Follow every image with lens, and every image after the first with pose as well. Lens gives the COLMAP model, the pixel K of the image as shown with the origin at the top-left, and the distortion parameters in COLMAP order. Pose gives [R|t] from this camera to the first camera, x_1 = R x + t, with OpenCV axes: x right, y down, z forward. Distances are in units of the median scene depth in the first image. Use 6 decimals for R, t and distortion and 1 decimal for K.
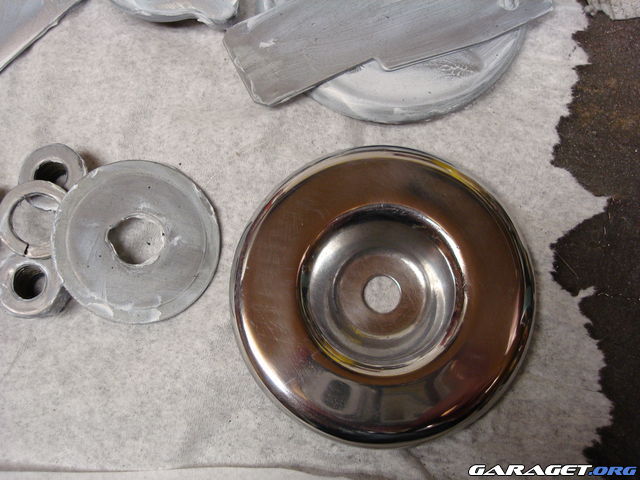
lens RADIAL K [[657.2, 0, 320.1], [0, 657.2, 227.3], [0, 0, 1]] dist [-0.090728, -0.004430]
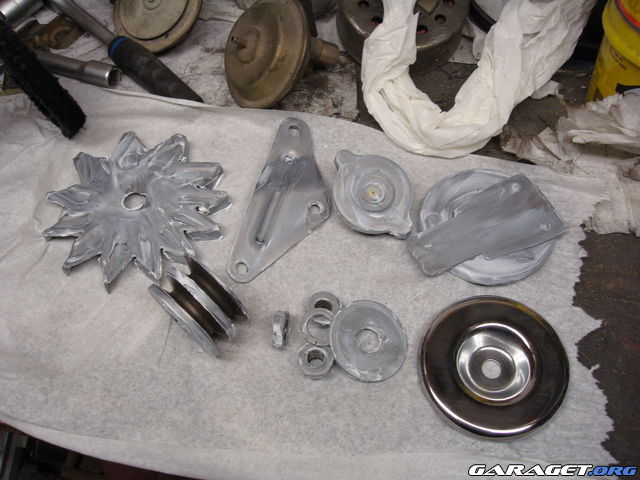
lens RADIAL K [[657.2, 0, 320.1], [0, 657.2, 227.3], [0, 0, 1]] dist [-0.090728, -0.004430]
pose [[0.999544, 0.015176, -0.026124, -0.375068], [-0.022333, 0.953488, -0.300603, 0.292338], [0.020347, 0.301049, 0.953392, -0.996232]]
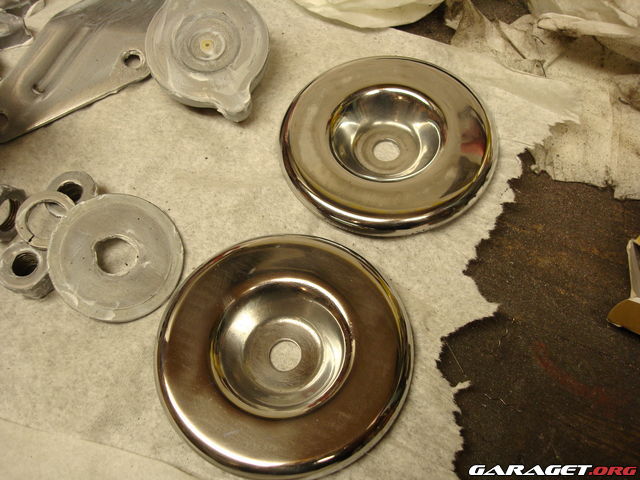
lens RADIAL K [[657.2, 0, 320.1], [0, 657.2, 227.3], [0, 0, 1]] dist [-0.090728, -0.004430]
pose [[0.967468, 0.219576, -0.125663, 0.238824], [-0.243726, 0.942124, -0.230217, 0.158151], [0.067840, 0.253355, 0.964992, -0.188781]]
